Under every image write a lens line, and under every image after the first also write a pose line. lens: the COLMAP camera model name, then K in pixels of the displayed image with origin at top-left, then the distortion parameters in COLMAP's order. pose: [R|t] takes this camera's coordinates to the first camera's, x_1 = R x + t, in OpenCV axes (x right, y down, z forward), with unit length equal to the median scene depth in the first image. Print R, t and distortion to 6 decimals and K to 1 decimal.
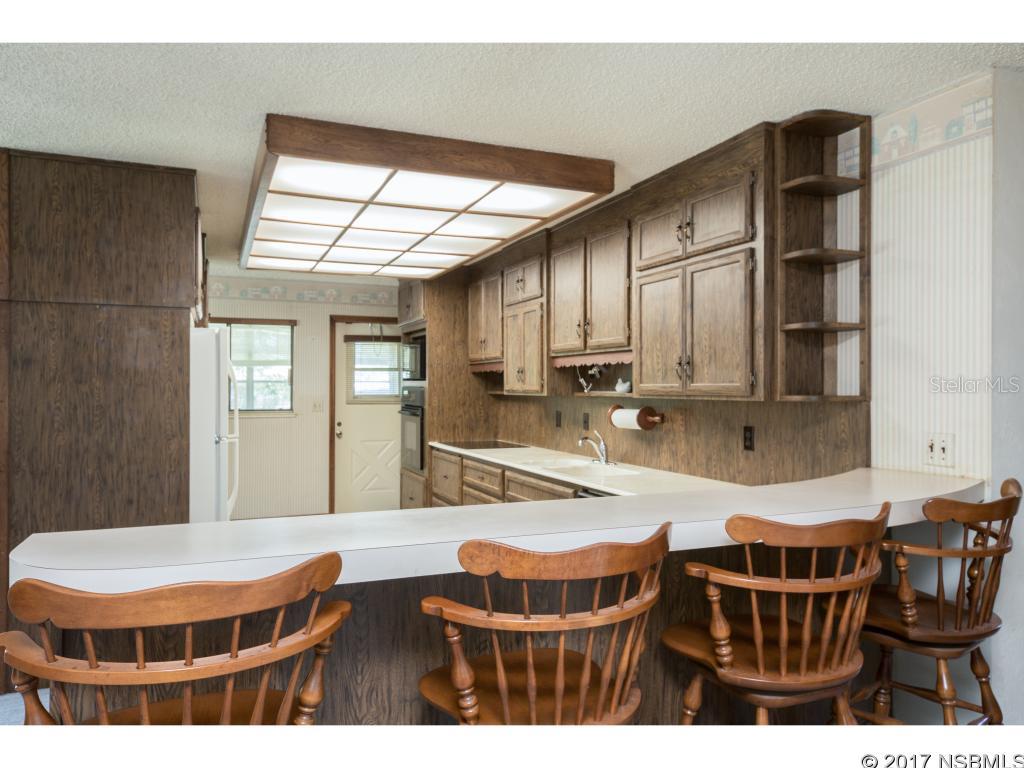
lens RADIAL K [[736.7, 0, 515.7], [0, 736.7, 386.0], [0, 0, 1]] dist [-0.034848, 0.000308]
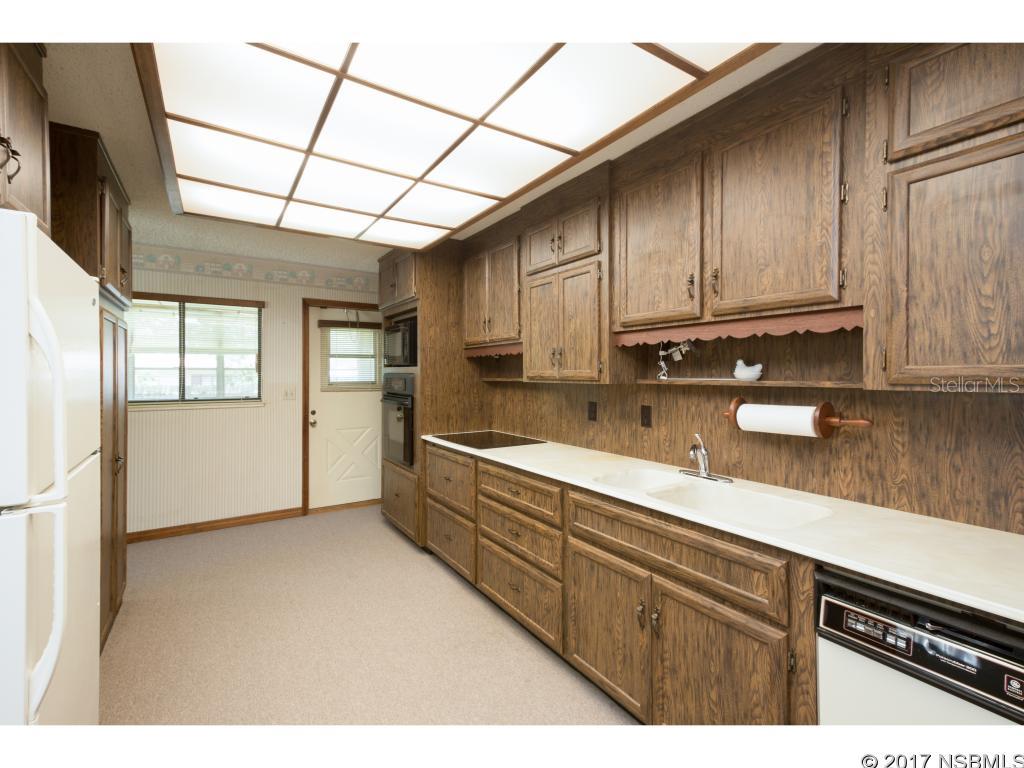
lens RADIAL K [[473.0, 0, 504.0], [0, 473.0, 377.0], [0, 0, 1]] dist [-0.002075, 0.000031]
pose [[0.987601, -0.002084, 0.156973, -0.107756], [0.001149, 0.999981, 0.006044, 0.002383], [-0.156982, -0.005789, 0.987584, 0.417002]]
